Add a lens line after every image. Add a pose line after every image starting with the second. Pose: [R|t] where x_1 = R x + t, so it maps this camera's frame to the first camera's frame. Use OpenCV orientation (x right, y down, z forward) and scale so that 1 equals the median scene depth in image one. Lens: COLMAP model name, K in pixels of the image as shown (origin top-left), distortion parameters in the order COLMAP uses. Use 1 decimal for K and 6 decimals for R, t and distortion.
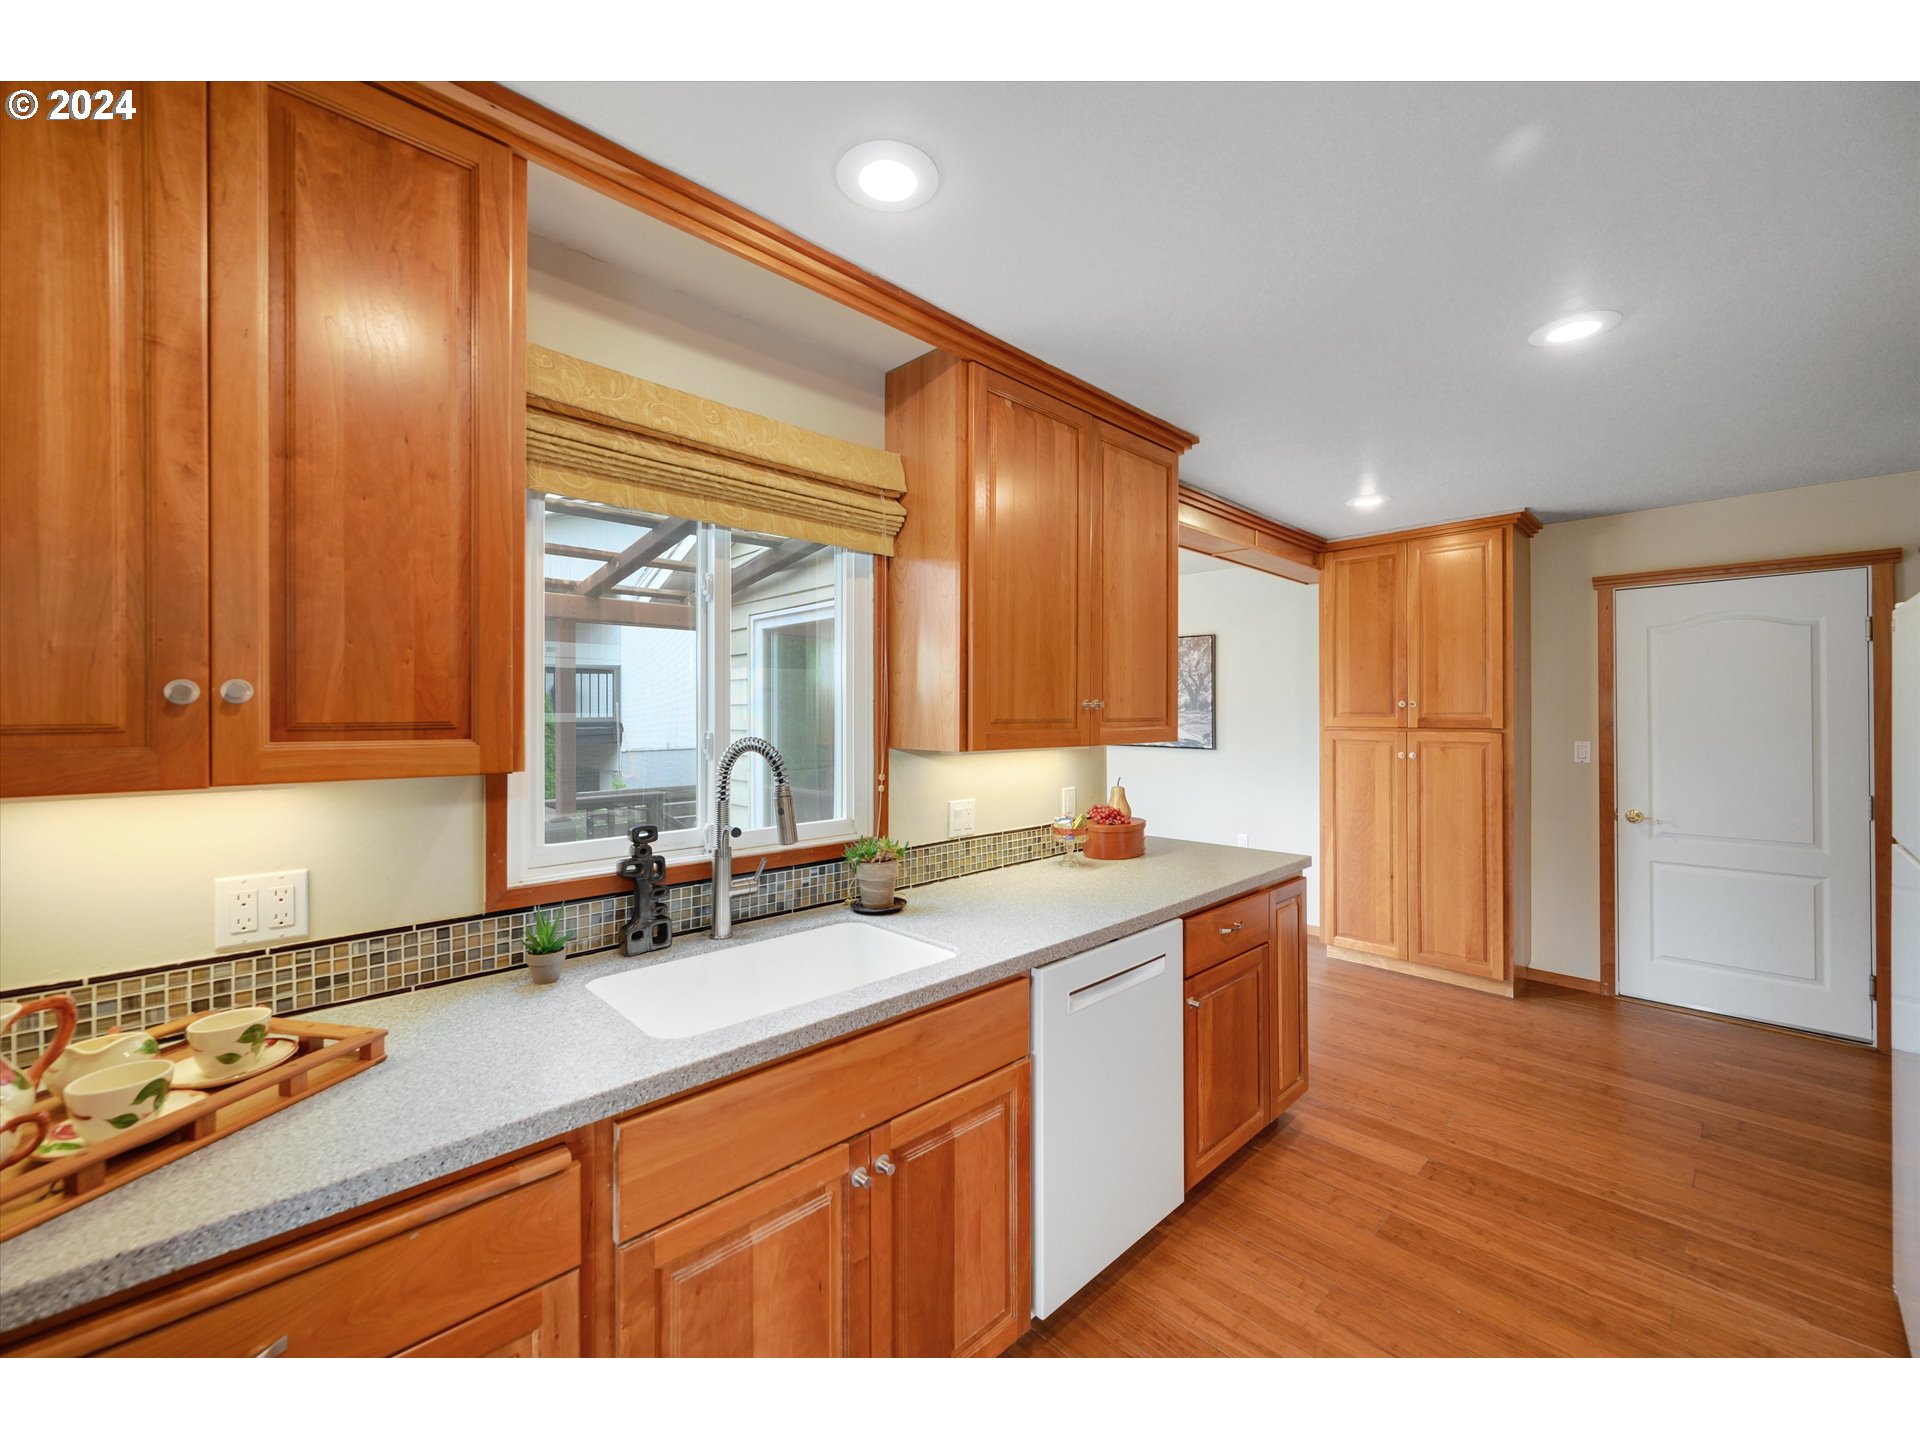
lens RADIAL K [[765.5, 0, 957.6], [0, 765.5, 714.0], [0, 0, 1]] dist [0.000443, 0.000190]
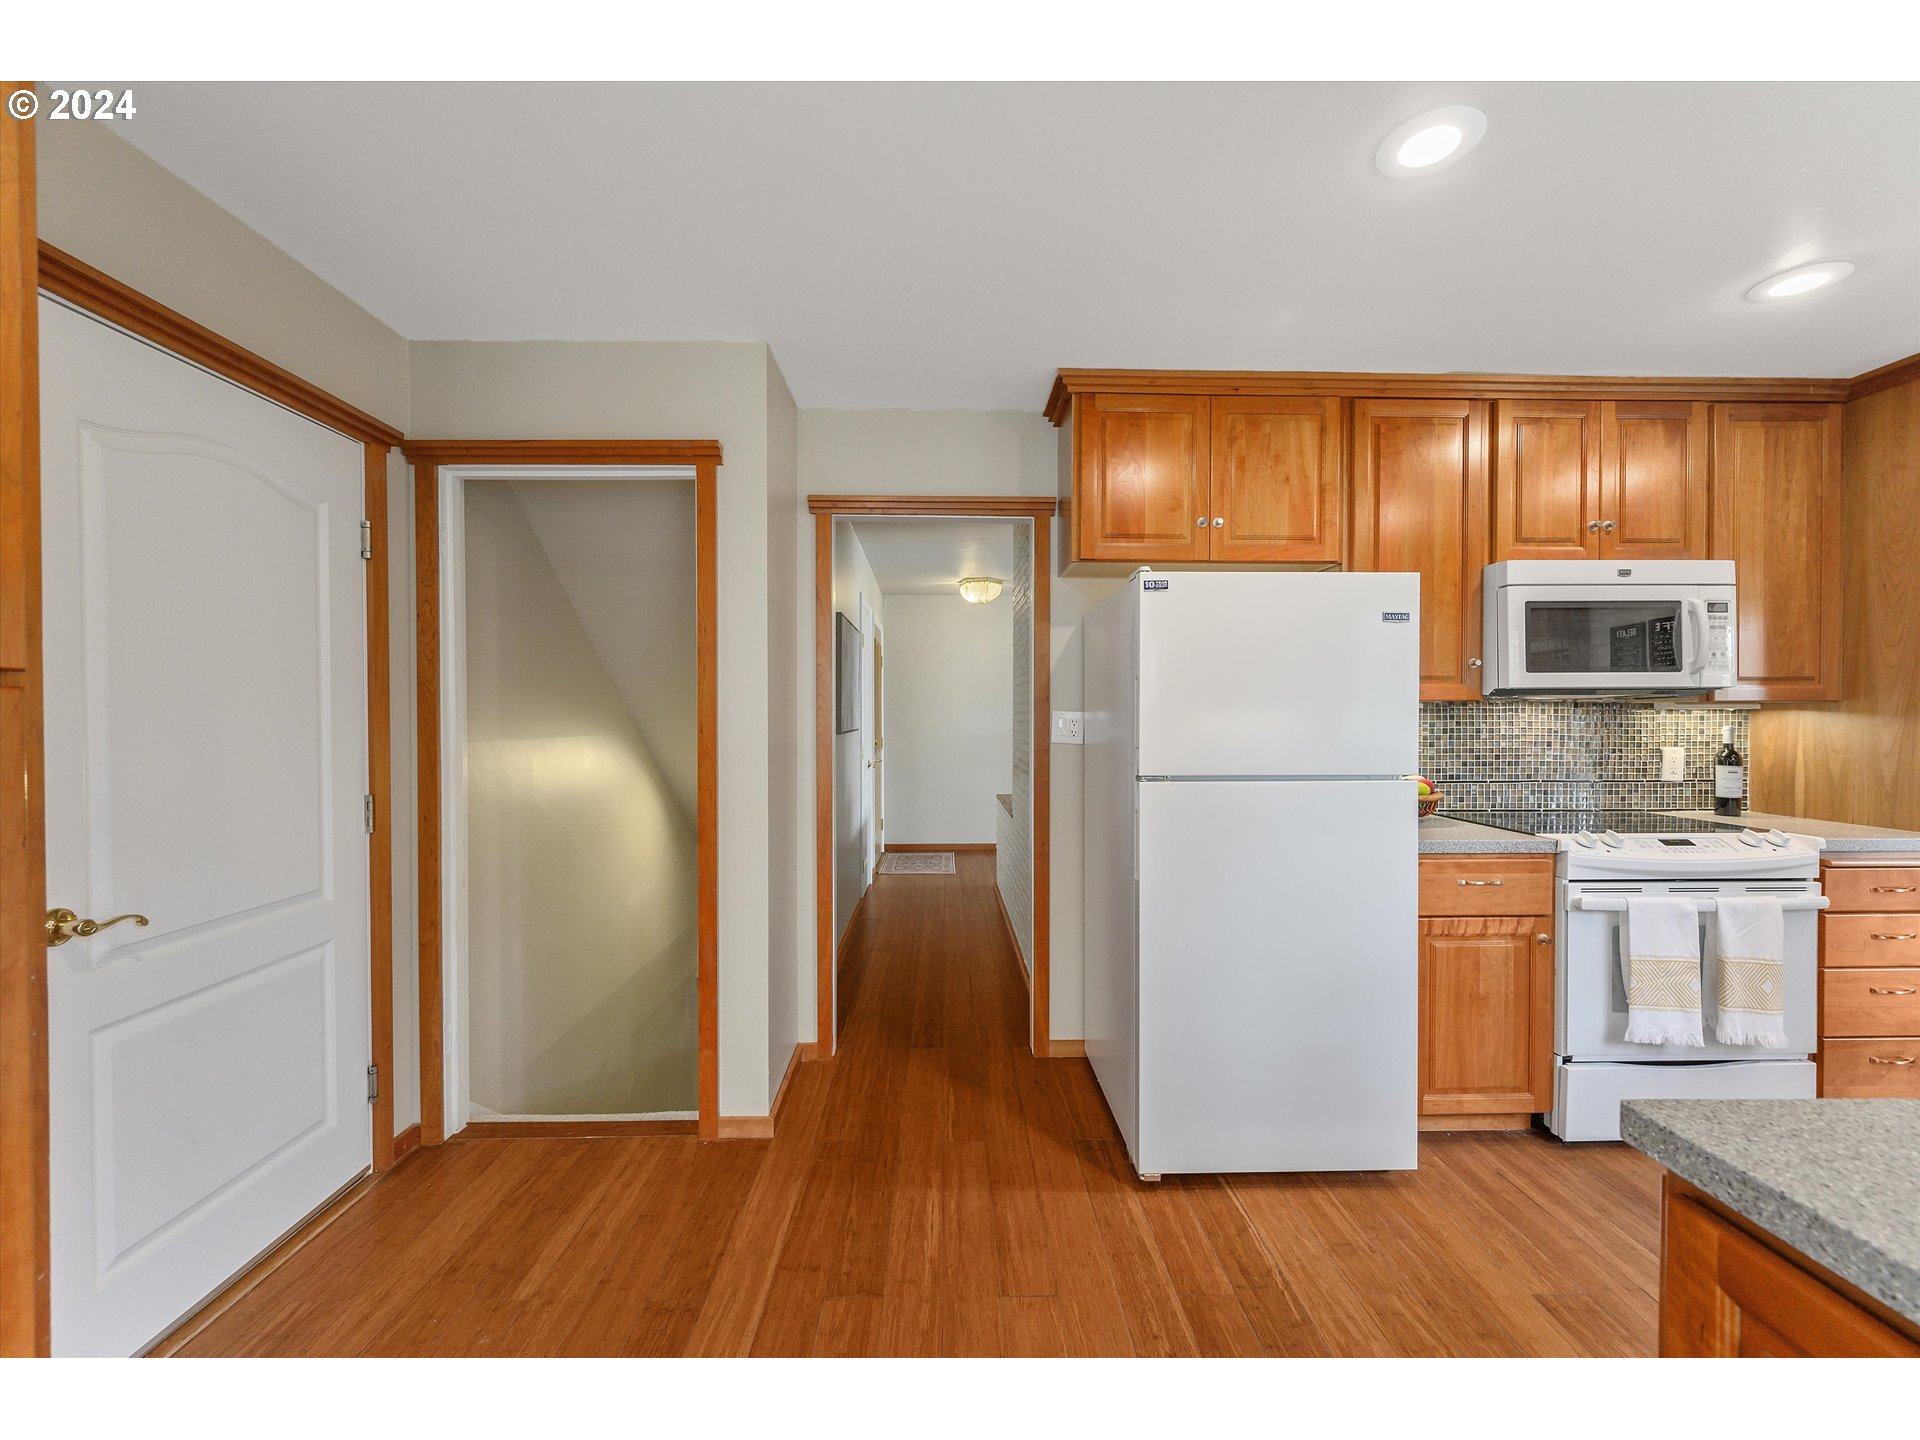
lens RADIAL K [[766.5, 0, 955.2], [0, 766.5, 722.3], [0, 0, 1]] dist [-0.000026, 0.000280]
pose [[-0.730922, -0.002786, 0.682455, 0.560914], [0.004191, 0.999954, 0.008570, 0.061186], [-0.682448, 0.009124, -0.730877, 1.721345]]
